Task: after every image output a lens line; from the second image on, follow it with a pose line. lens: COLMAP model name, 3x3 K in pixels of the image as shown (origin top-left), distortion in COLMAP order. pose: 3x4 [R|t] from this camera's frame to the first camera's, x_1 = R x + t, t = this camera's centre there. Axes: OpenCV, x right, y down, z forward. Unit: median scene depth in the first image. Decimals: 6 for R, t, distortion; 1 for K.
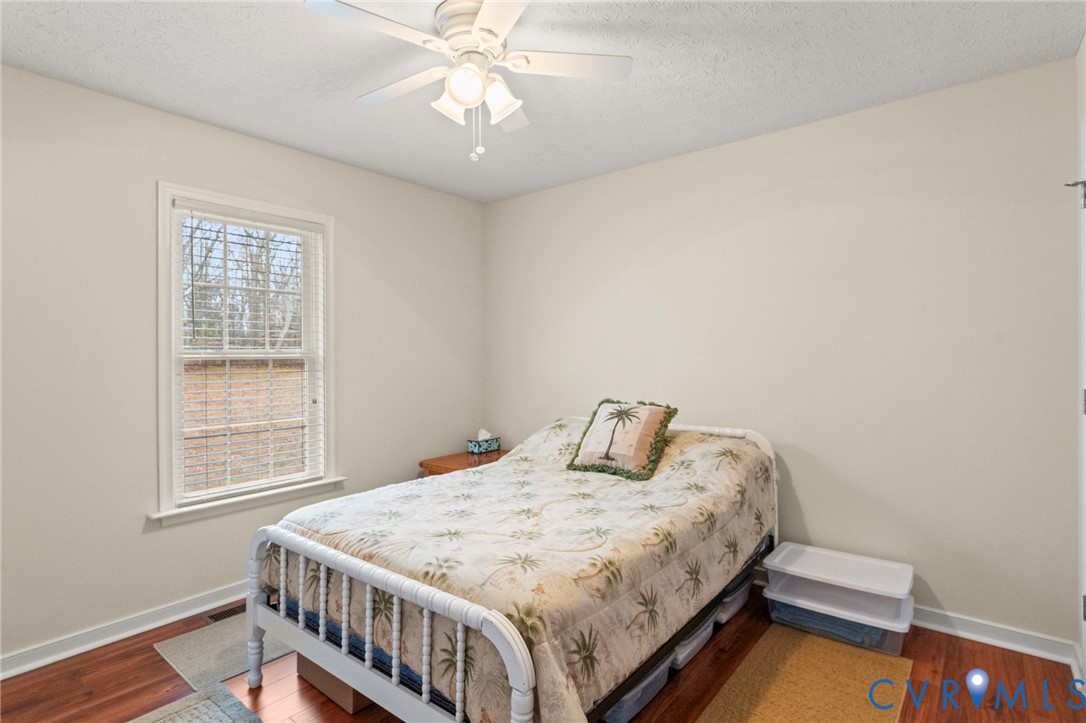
lens RADIAL K [[540.2, 0, 541.6], [0, 540.2, 354.6], [0, 0, 1]] dist [0.002664, 0.000333]
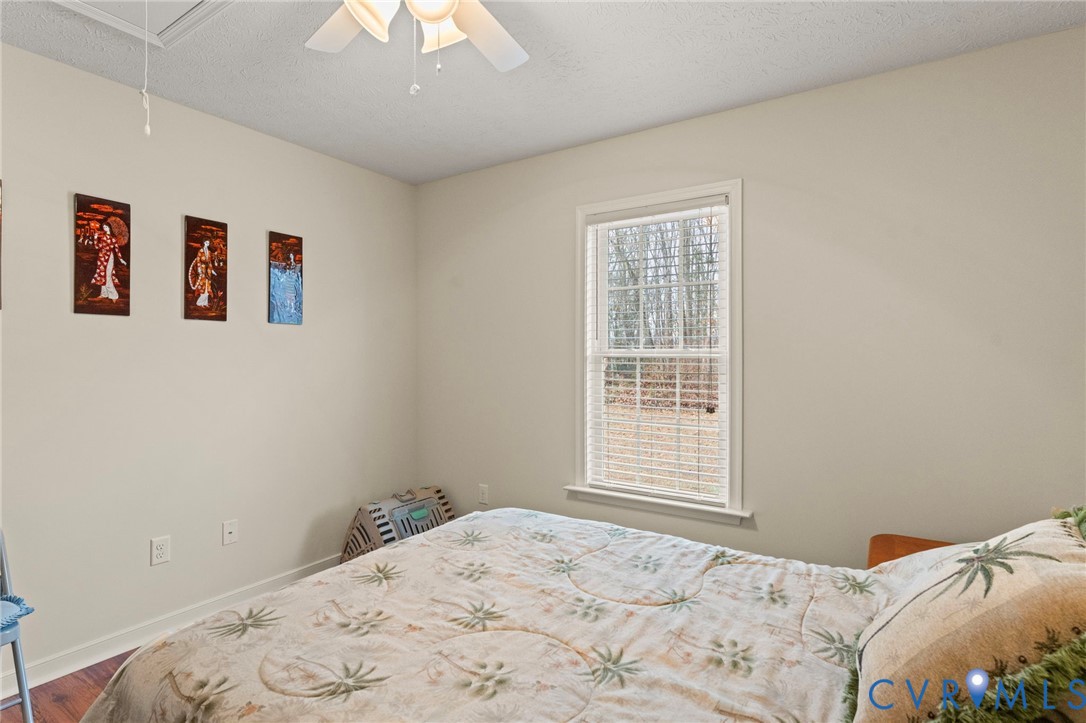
lens RADIAL K [[540.2, 0, 541.6], [0, 540.2, 354.6], [0, 0, 1]] dist [0.002664, 0.000333]
pose [[0.100070, 0.006490, -0.994959, 0.589679], [-0.000002, 0.999979, 0.006522, -0.007171], [0.994980, -0.000650, 0.100068, 1.017399]]
